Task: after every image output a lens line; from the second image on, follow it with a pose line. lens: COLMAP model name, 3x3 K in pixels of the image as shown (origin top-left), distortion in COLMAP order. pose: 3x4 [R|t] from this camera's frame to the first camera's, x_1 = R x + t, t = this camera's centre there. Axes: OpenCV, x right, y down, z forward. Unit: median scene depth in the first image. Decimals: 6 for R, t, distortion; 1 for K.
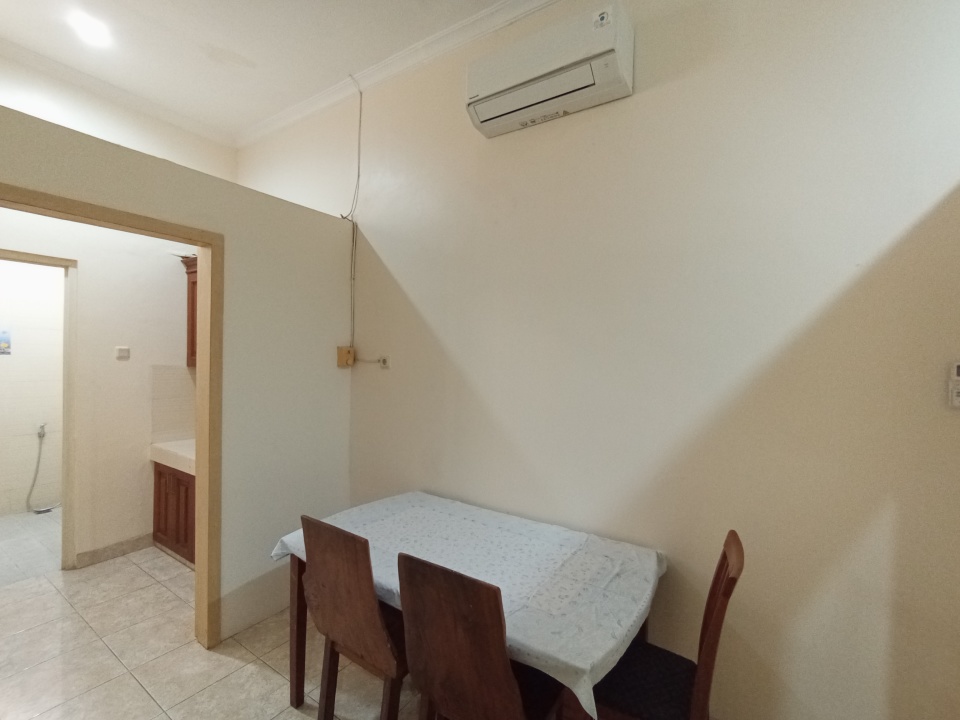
lens RADIAL K [[437.9, 0, 485.8], [0, 437.9, 367.1], [0, 0, 1]] dist [-0.033172, 0.021834]
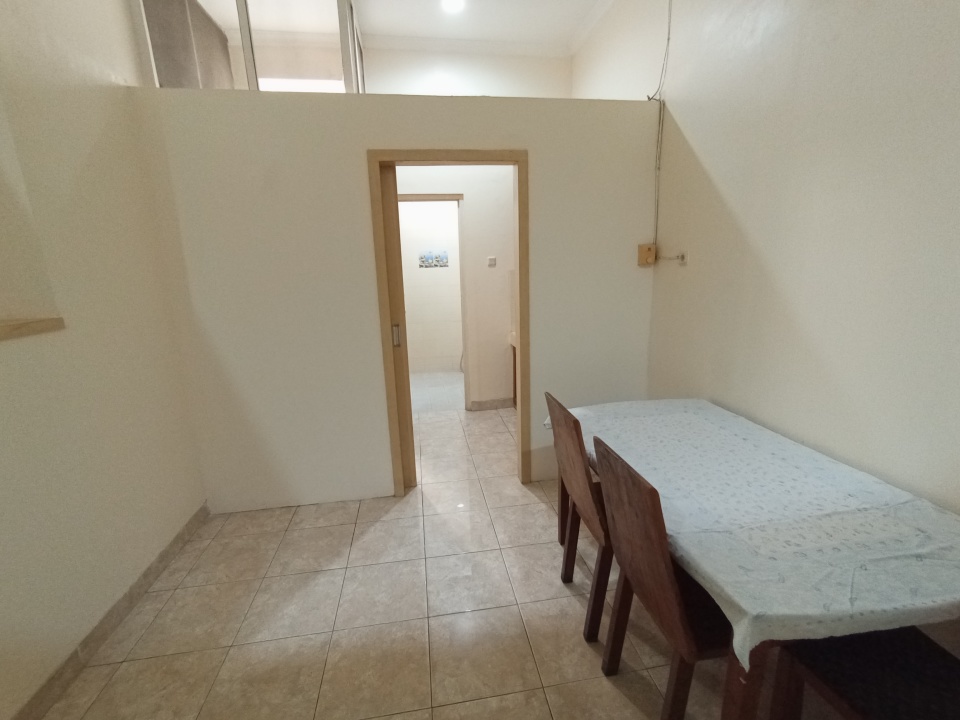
lens RADIAL K [[437.9, 0, 485.8], [0, 437.9, 367.1], [0, 0, 1]] dist [-0.033172, 0.021834]
pose [[0.681430, 0.125083, -0.721115, 0.197584], [0.031487, 0.979365, 0.199634, 0.019794], [0.731205, -0.158742, 0.663430, 0.064801]]
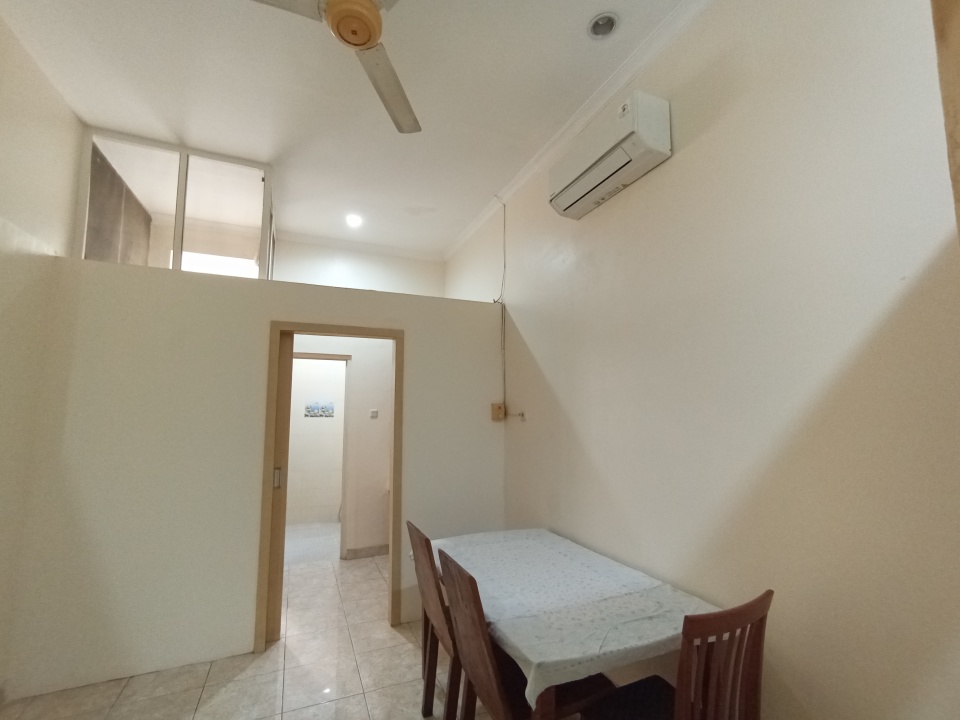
lens RADIAL K [[437.9, 0, 485.8], [0, 437.9, 367.1], [0, 0, 1]] dist [-0.033172, 0.021834]
pose [[0.840762, -0.084842, -0.534715, 0.380574], [0.012882, 0.990501, -0.136904, 0.024392], [0.541251, 0.108215, 0.833869, -0.071373]]
